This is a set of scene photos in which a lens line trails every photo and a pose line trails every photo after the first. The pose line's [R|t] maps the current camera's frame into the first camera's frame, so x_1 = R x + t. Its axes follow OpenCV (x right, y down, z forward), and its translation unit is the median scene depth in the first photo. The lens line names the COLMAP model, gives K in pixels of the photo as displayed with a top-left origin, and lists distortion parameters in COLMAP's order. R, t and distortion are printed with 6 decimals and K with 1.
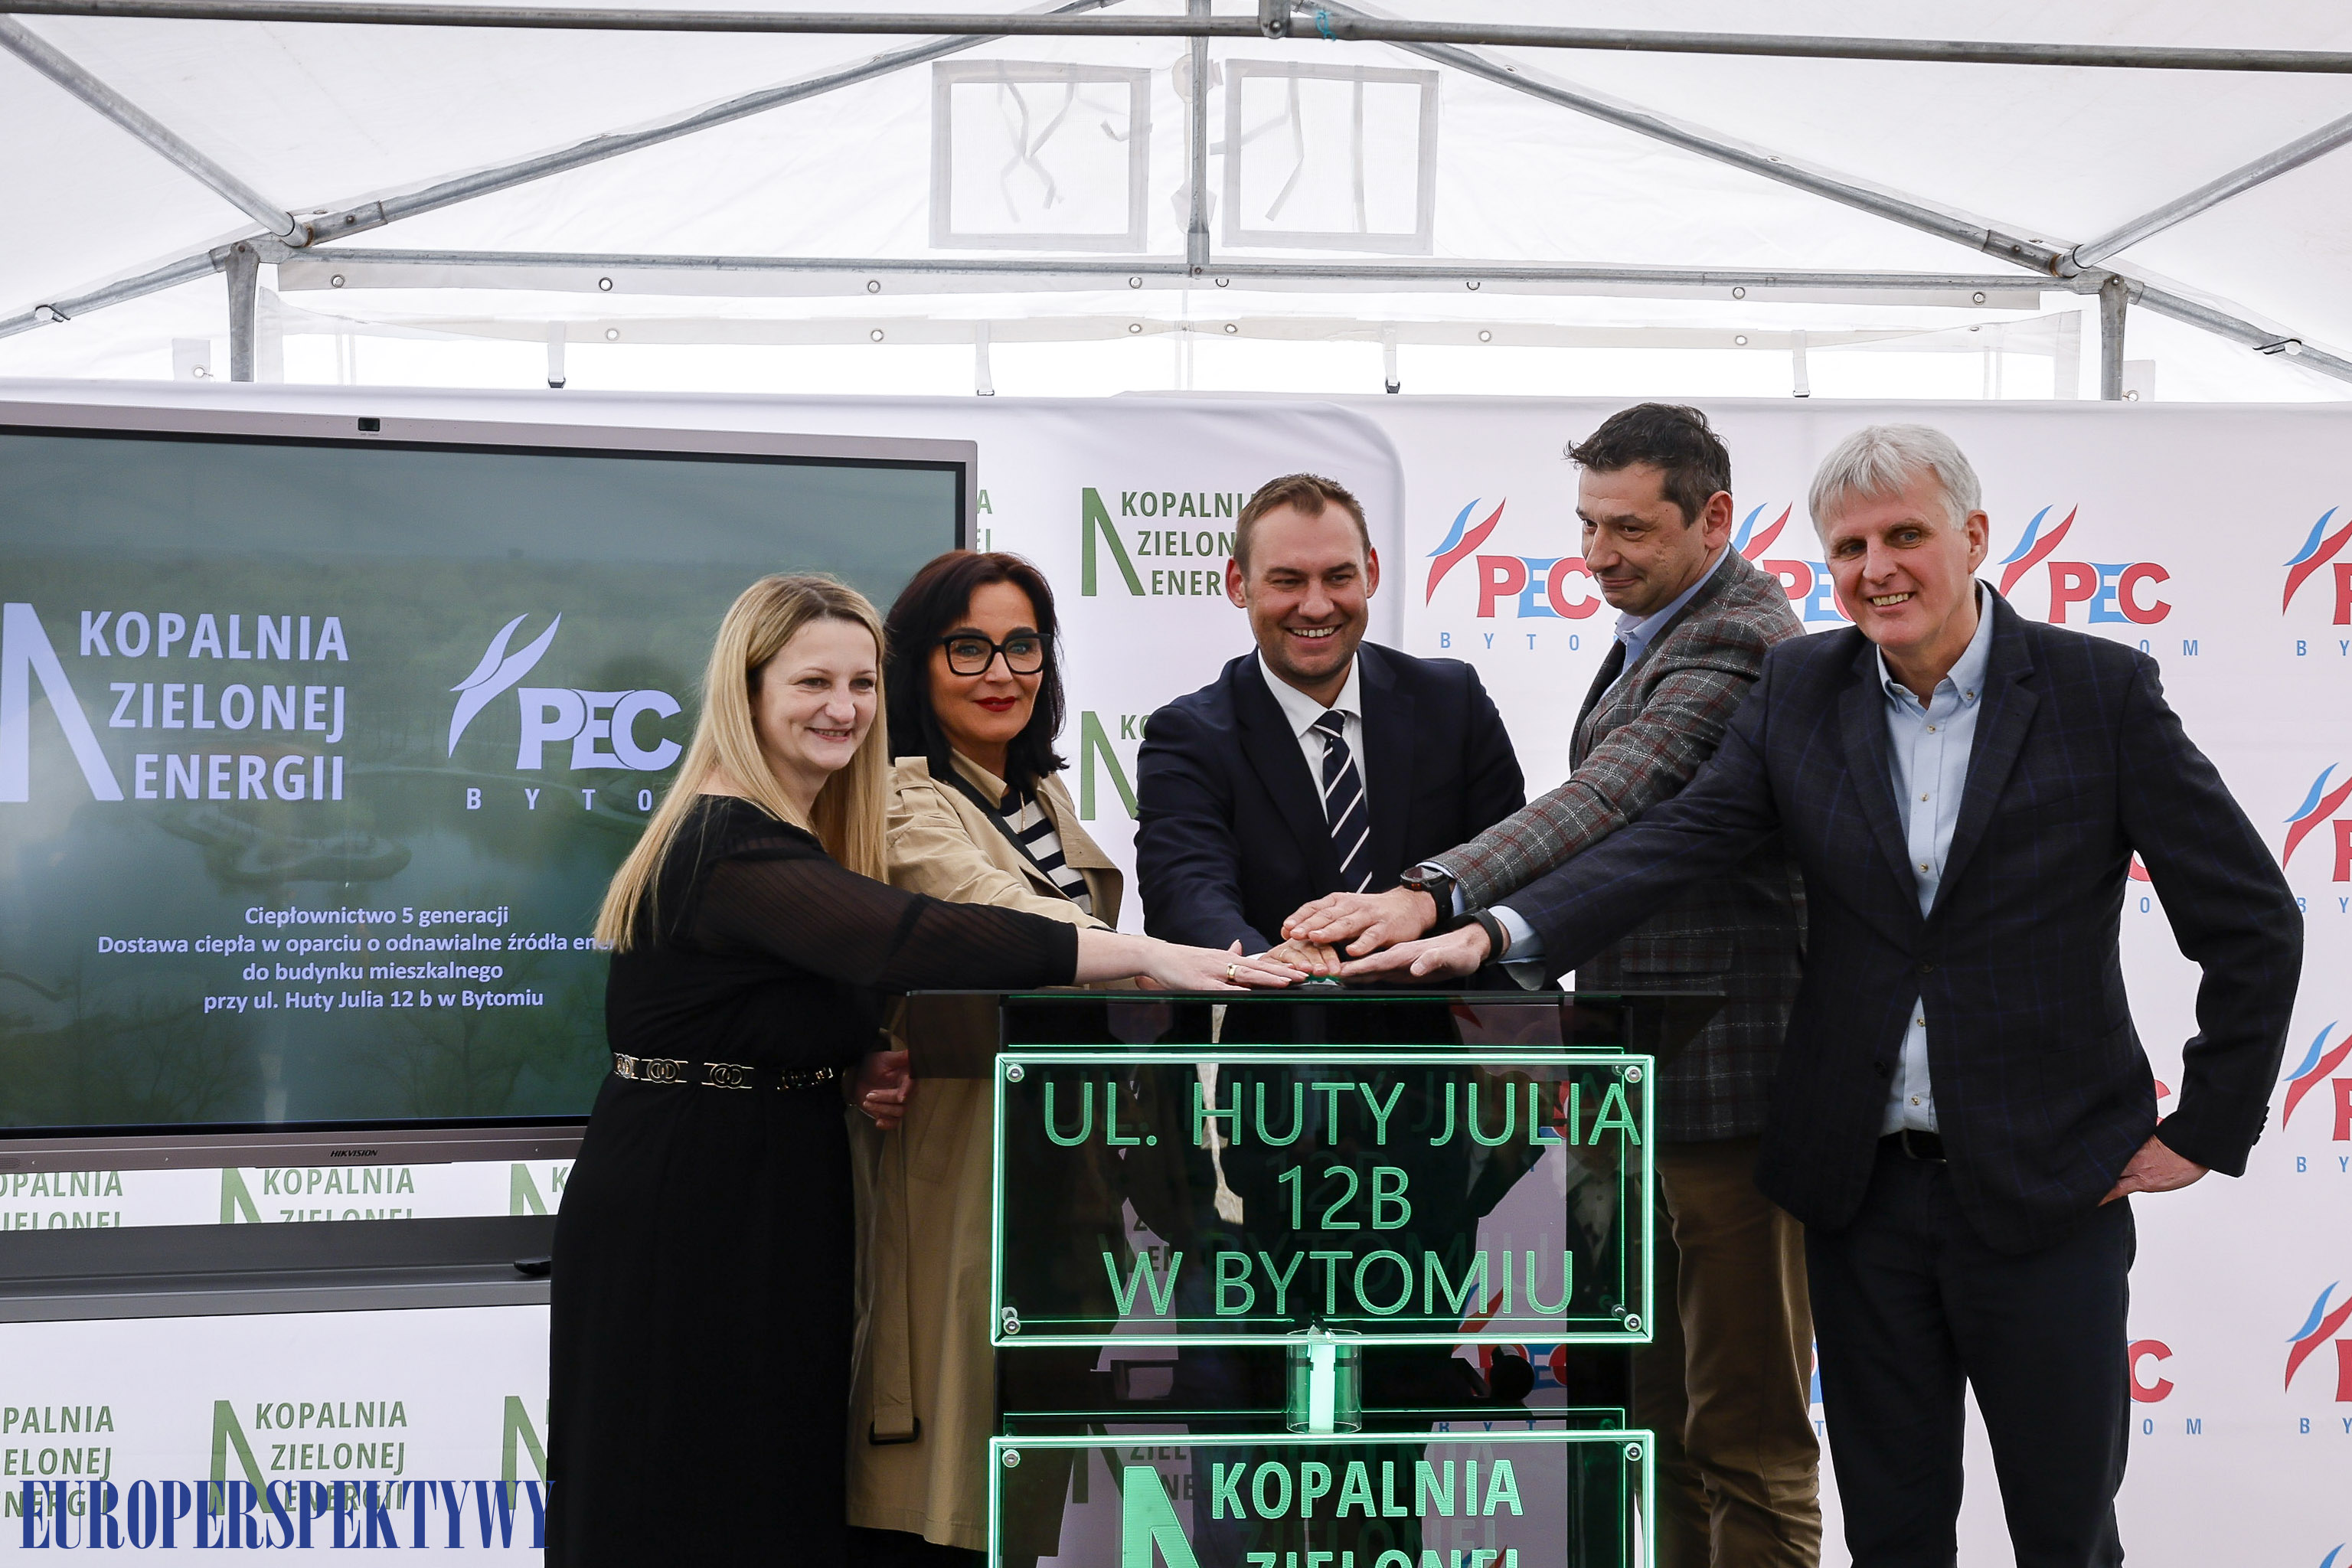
lens RADIAL K [[3519.8, 0, 1320.2], [0, 3519.8, 664.8], [0, 0, 1]] dist [0.087875, 0.031429]
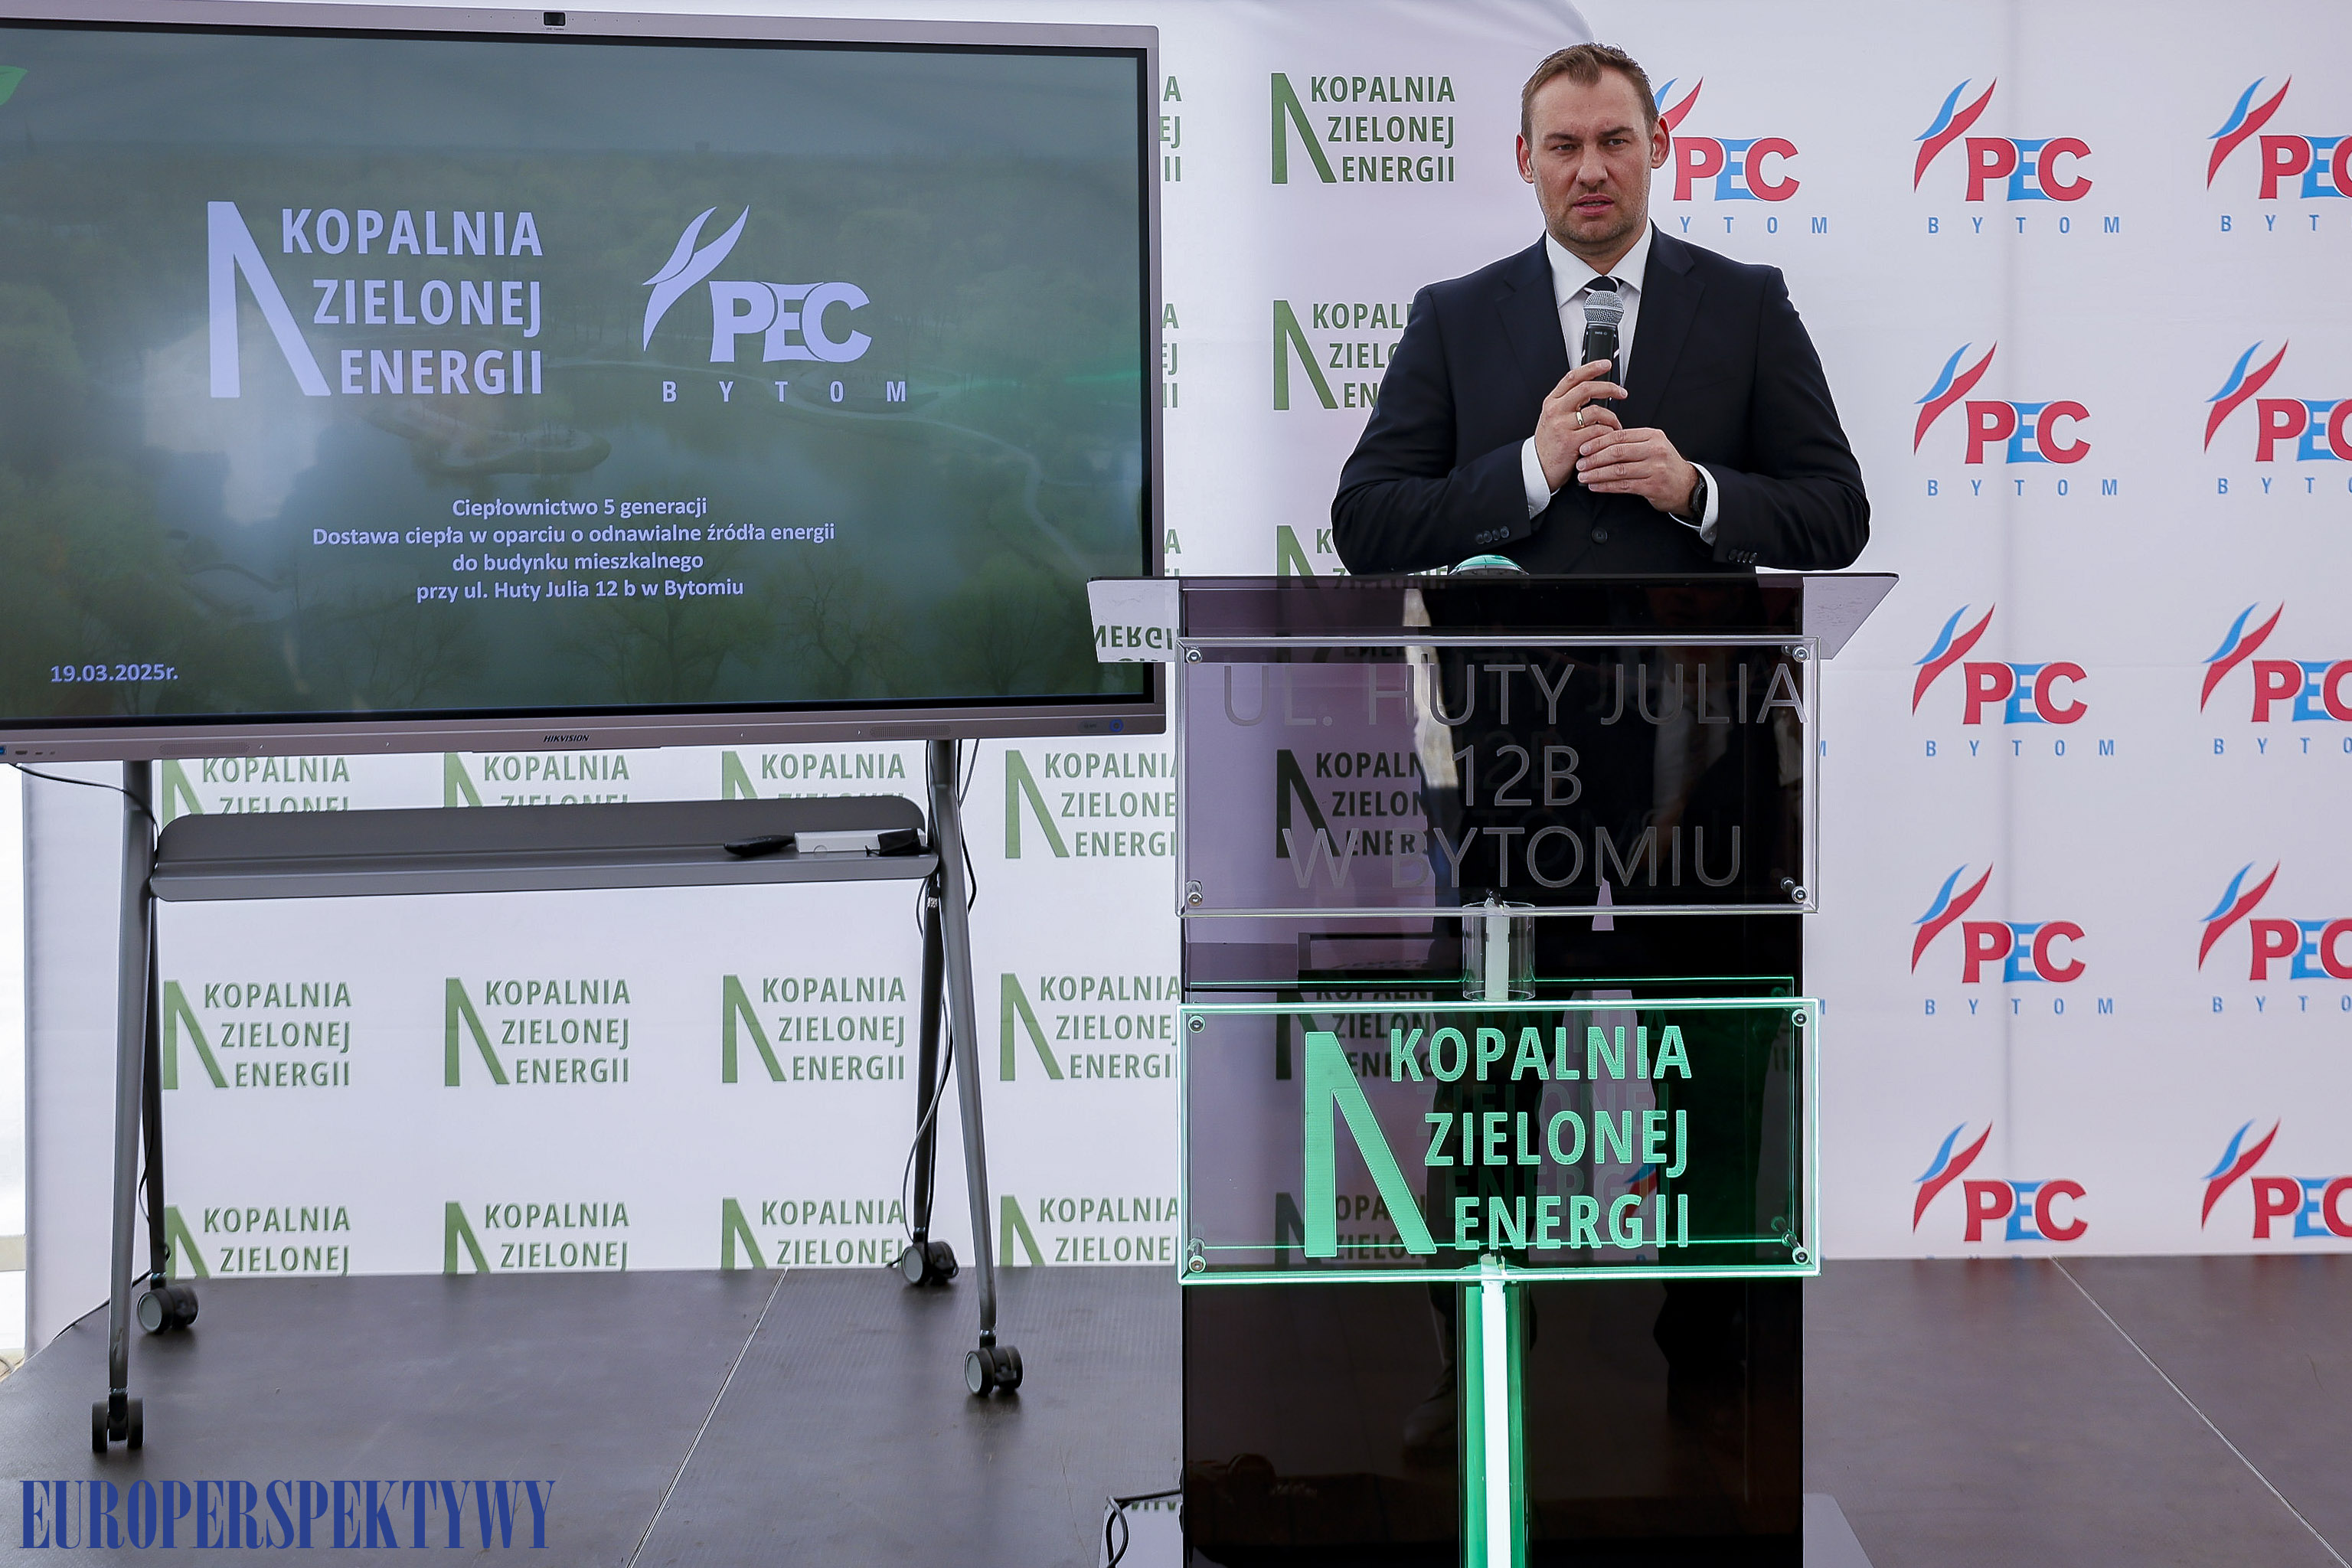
lens RADIAL K [[3658.0, 0, 1407.3], [0, 3658.0, 618.0], [0, 0, 1]] dist [0.086502, -0.210507]
pose [[0.999026, -0.005888, -0.043739, 0.016854], [0.010228, 0.994967, 0.099680, -0.000329], [0.042932, -0.100030, 0.994058, -0.039762]]
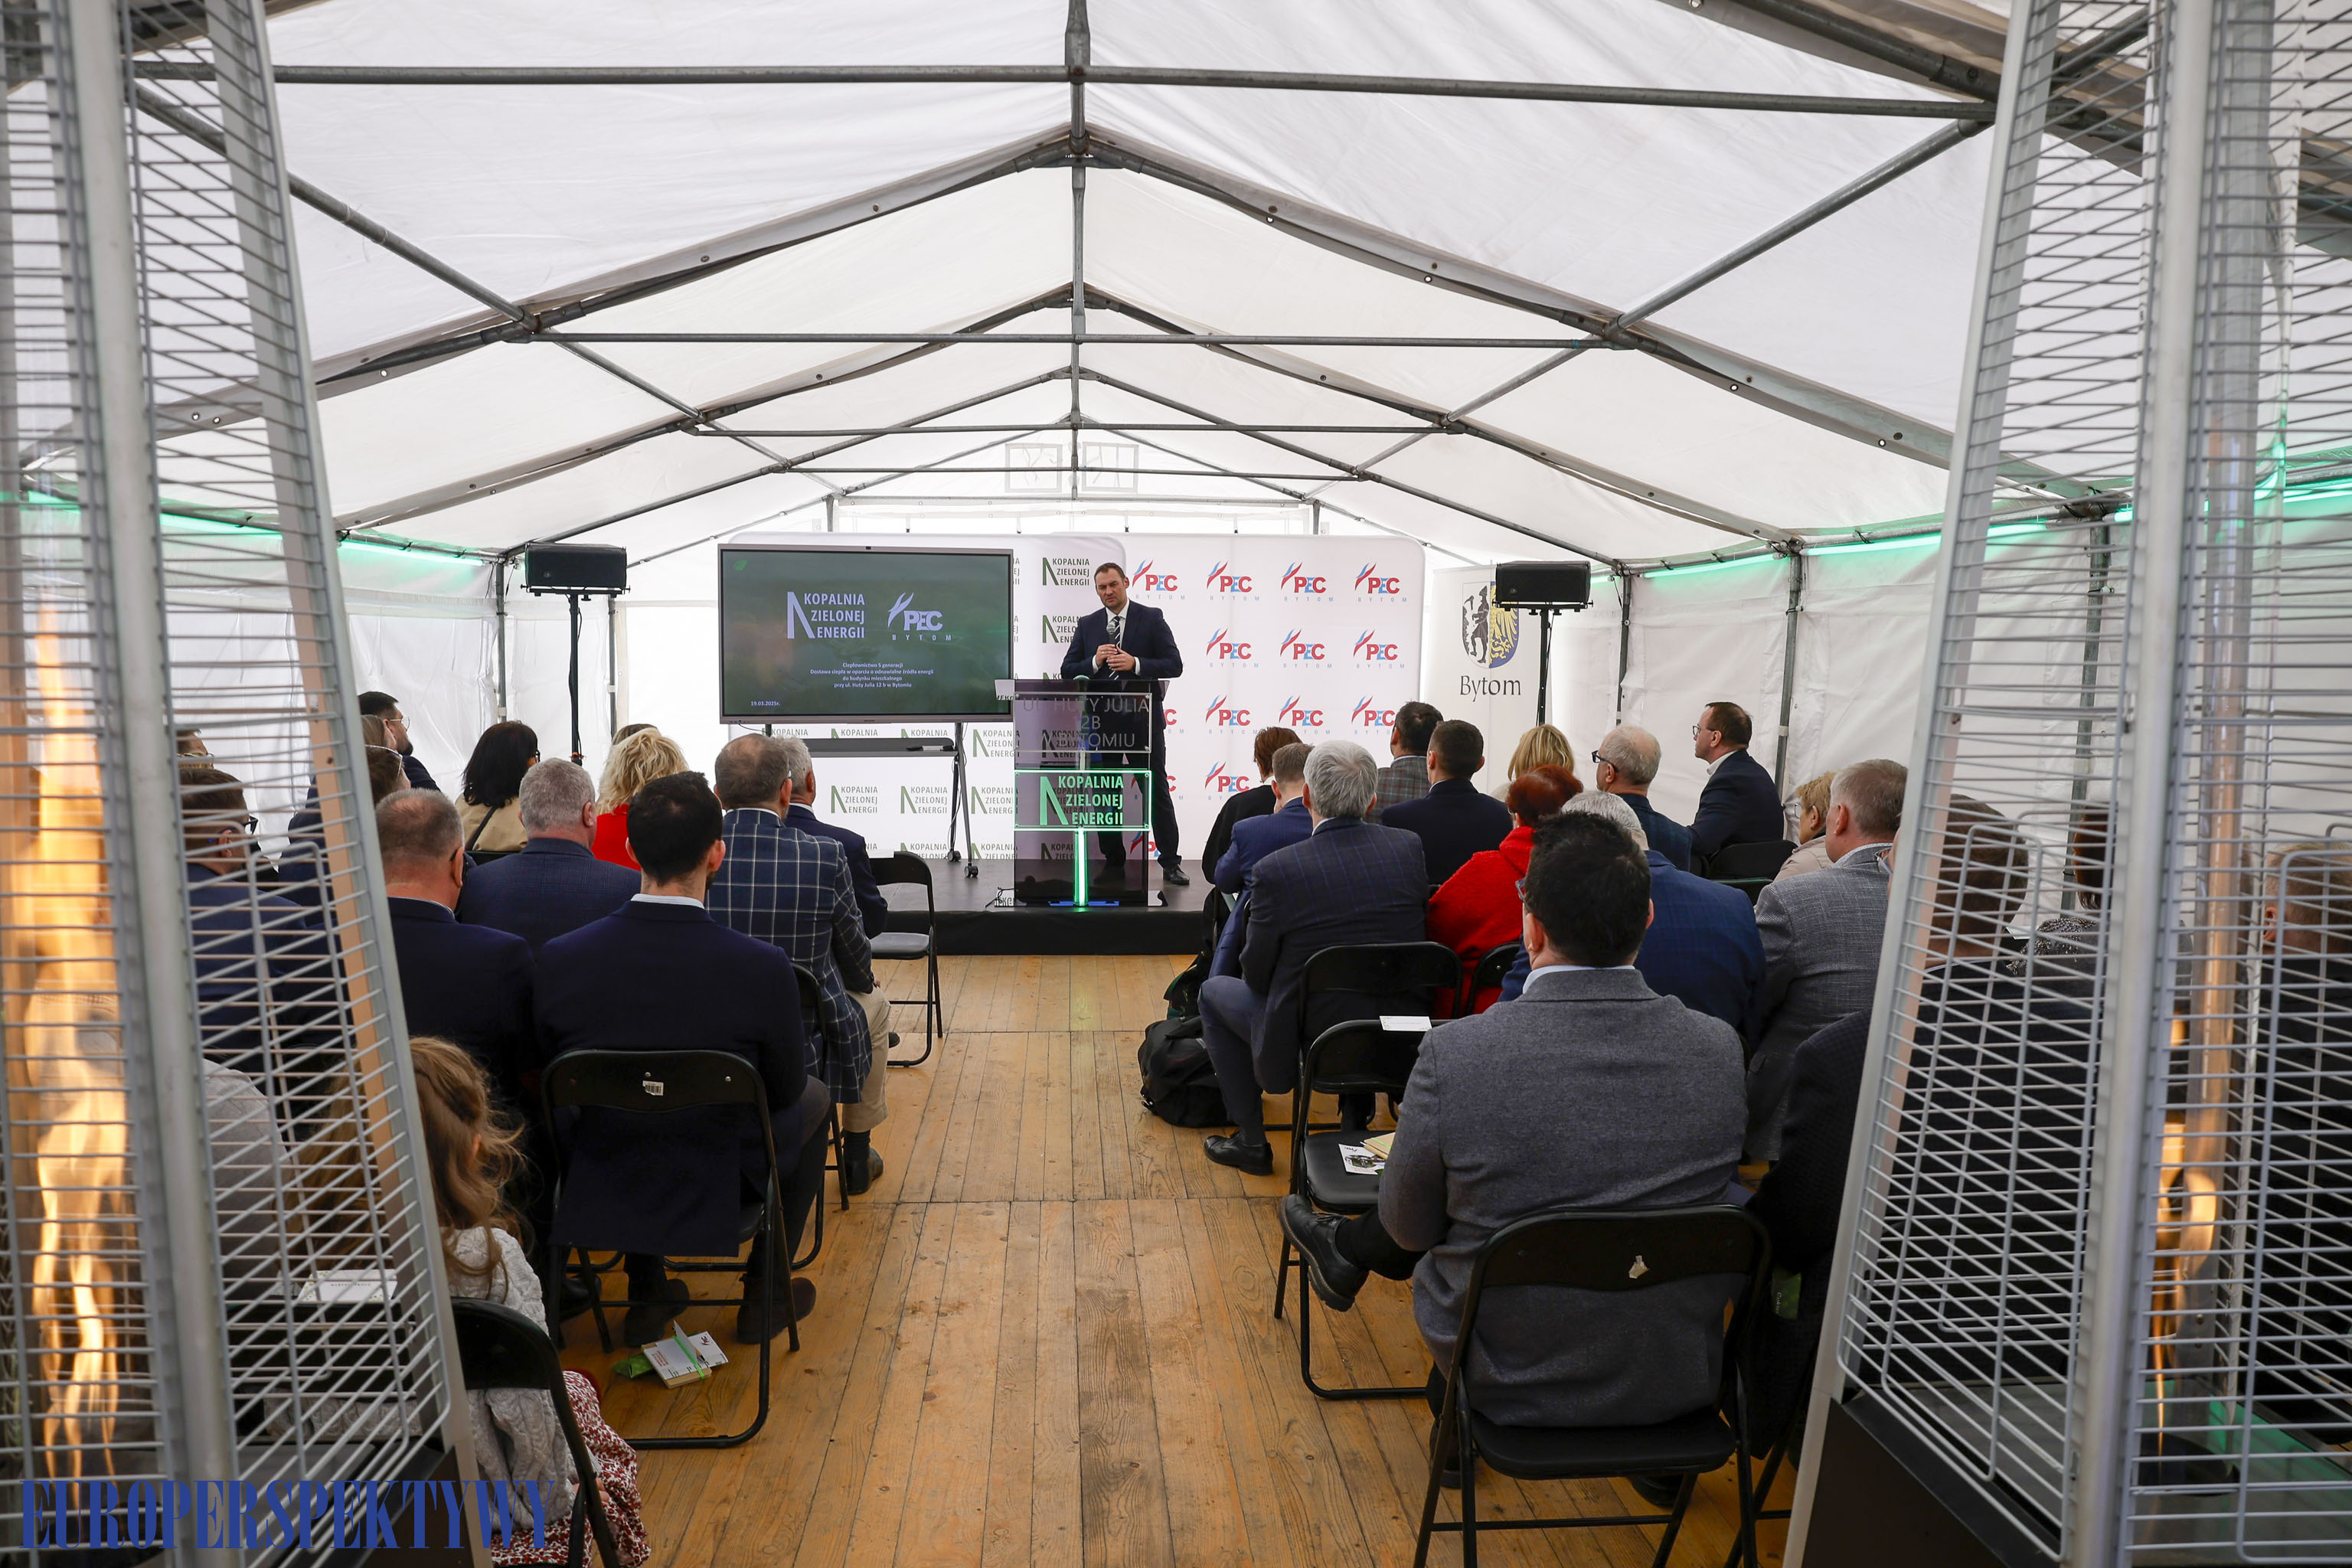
lens RADIAL K [[1585.9, 0, 1176.0], [0, 1585.9, 784.0], [0, 0, 1]] dist [-0.116128, 0.000243]
pose [[0.999850, 0.005982, -0.016264, 0.126411], [-0.003773, 0.991157, 0.132643, -0.039786], [0.016913, -0.132562, 0.991030, -0.875779]]
